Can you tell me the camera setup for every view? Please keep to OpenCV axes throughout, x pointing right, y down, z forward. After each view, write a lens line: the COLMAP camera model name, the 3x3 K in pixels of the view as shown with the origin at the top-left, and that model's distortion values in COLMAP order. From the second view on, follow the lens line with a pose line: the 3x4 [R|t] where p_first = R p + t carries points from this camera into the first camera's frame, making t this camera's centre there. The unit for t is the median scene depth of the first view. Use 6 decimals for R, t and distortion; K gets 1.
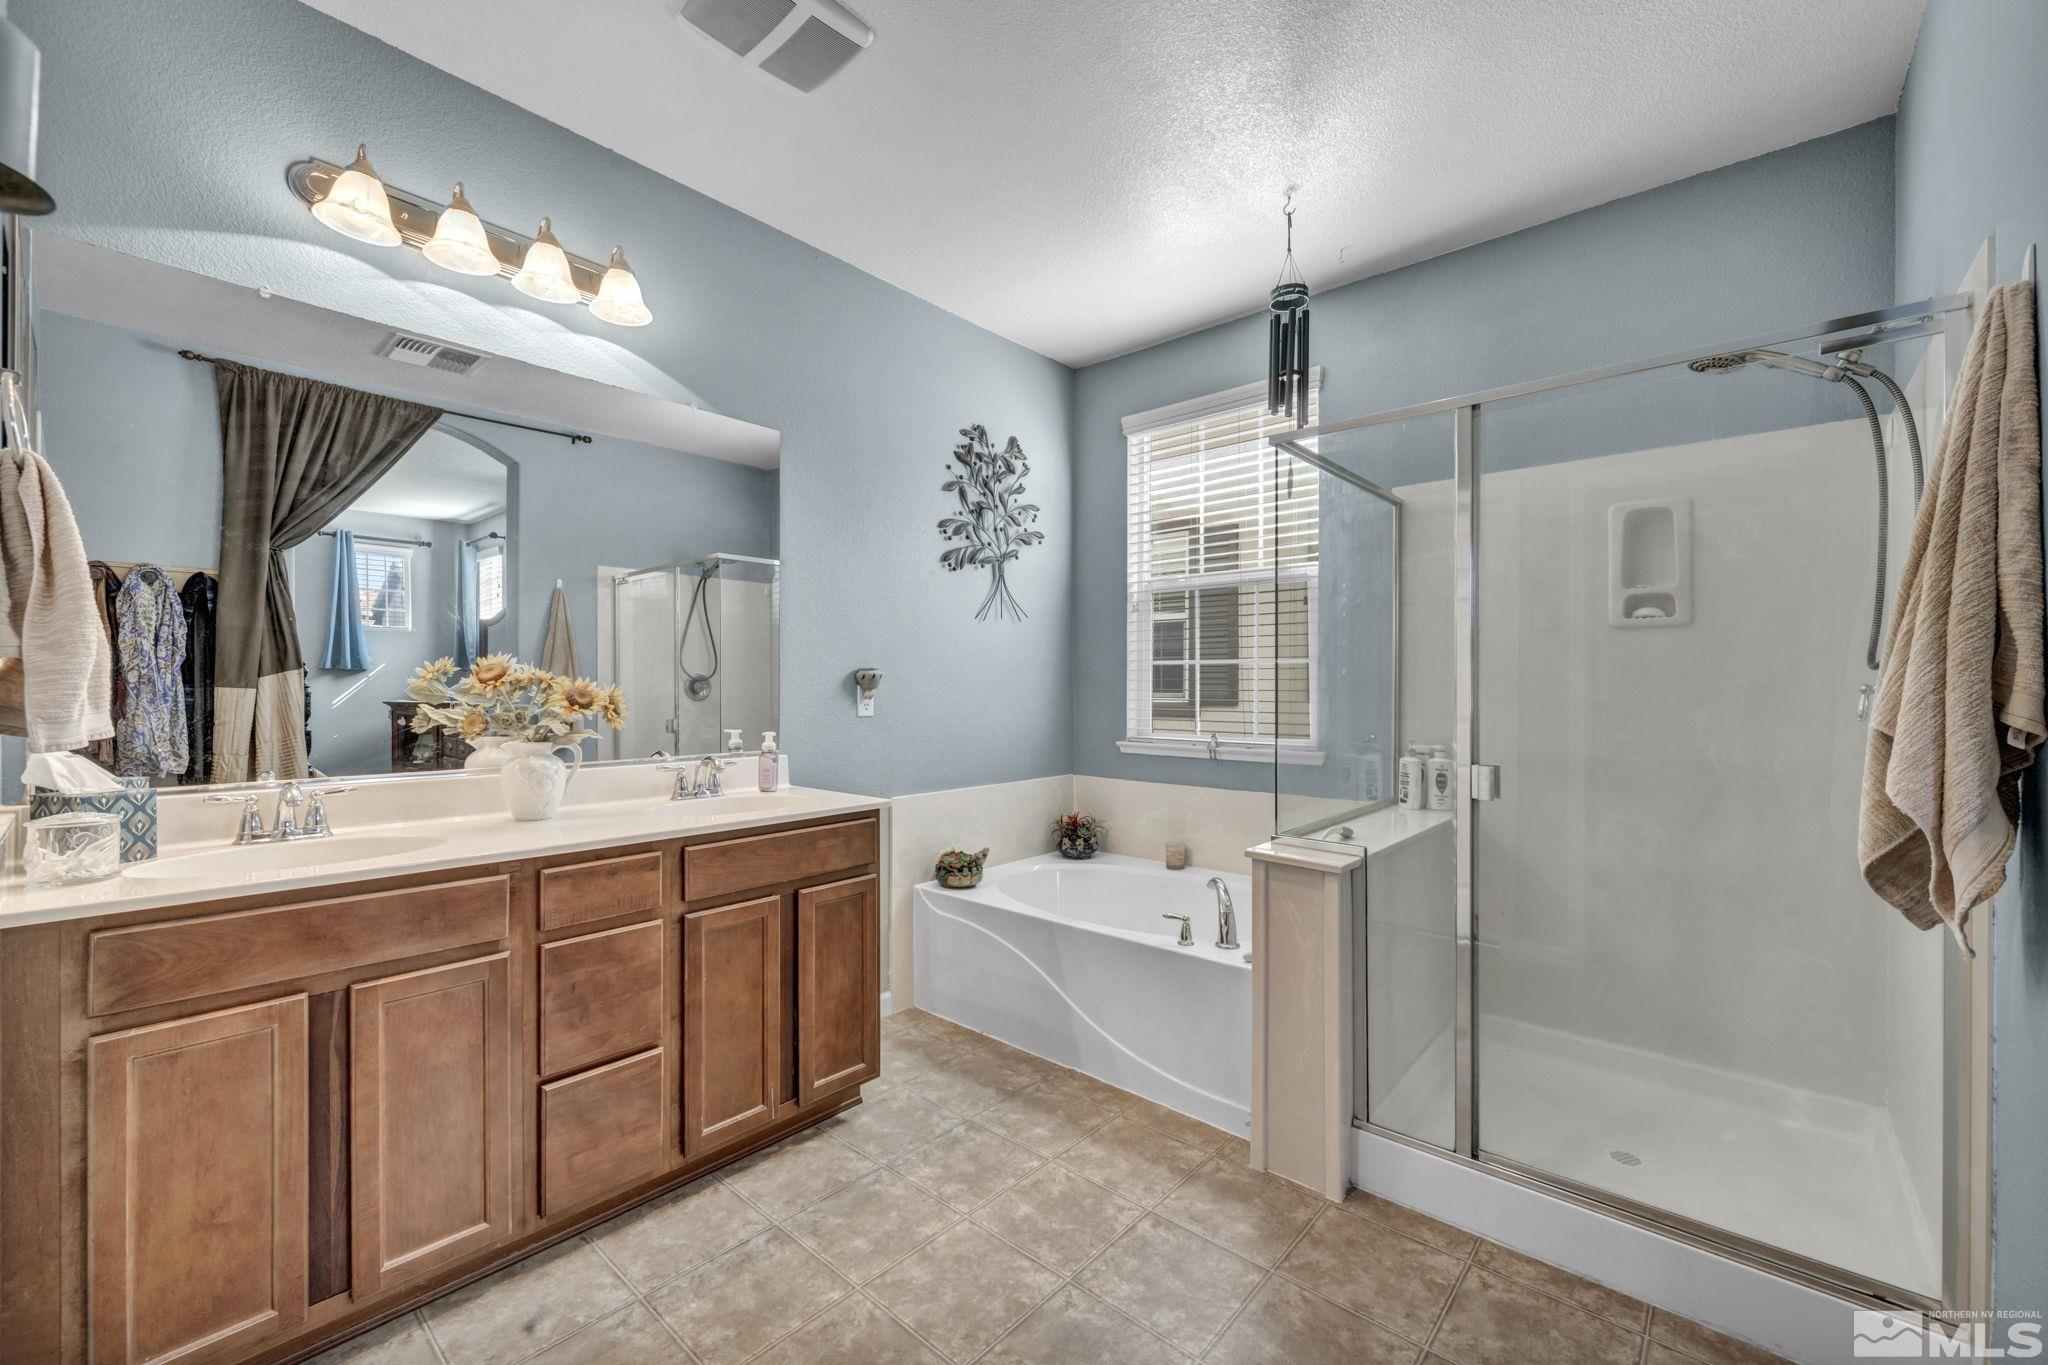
lens RADIAL K [[814.7, 0, 1025.7], [0, 814.7, 674.7], [0, 0, 1]] dist [0.002901, 0.000212]
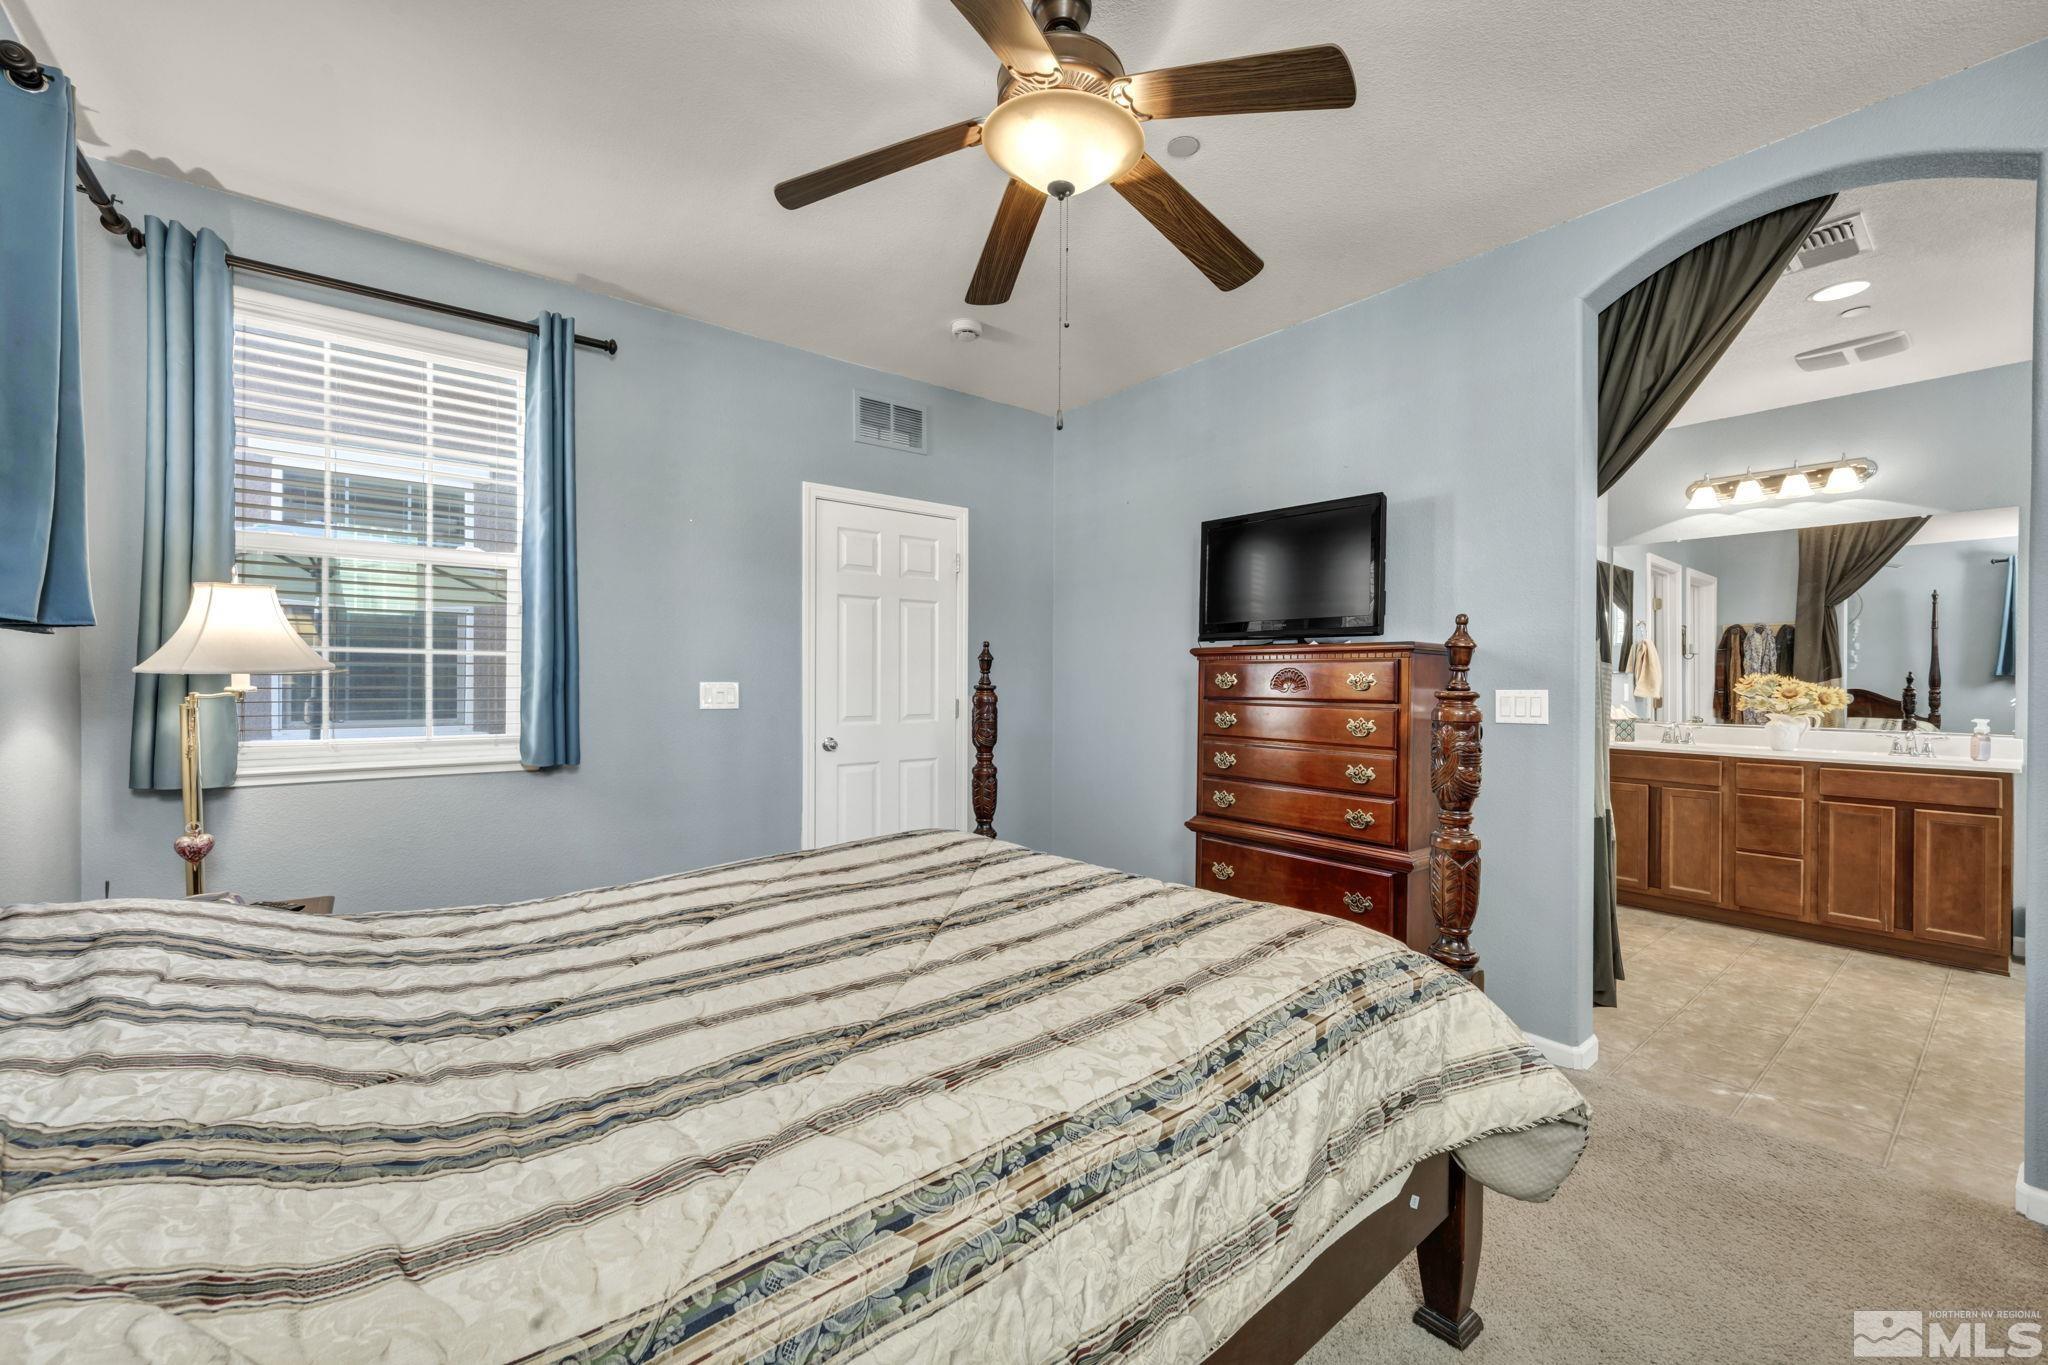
lens RADIAL K [[814.7, 0, 1029.7], [0, 814.7, 679.5], [0, 0, 1]] dist [0.002901, 0.000212]
pose [[-0.181172, -0.004907, -0.983439, 1.316264], [0.004013, 0.999976, -0.005728, -0.001470], [0.983443, -0.004984, -0.181148, -0.379965]]
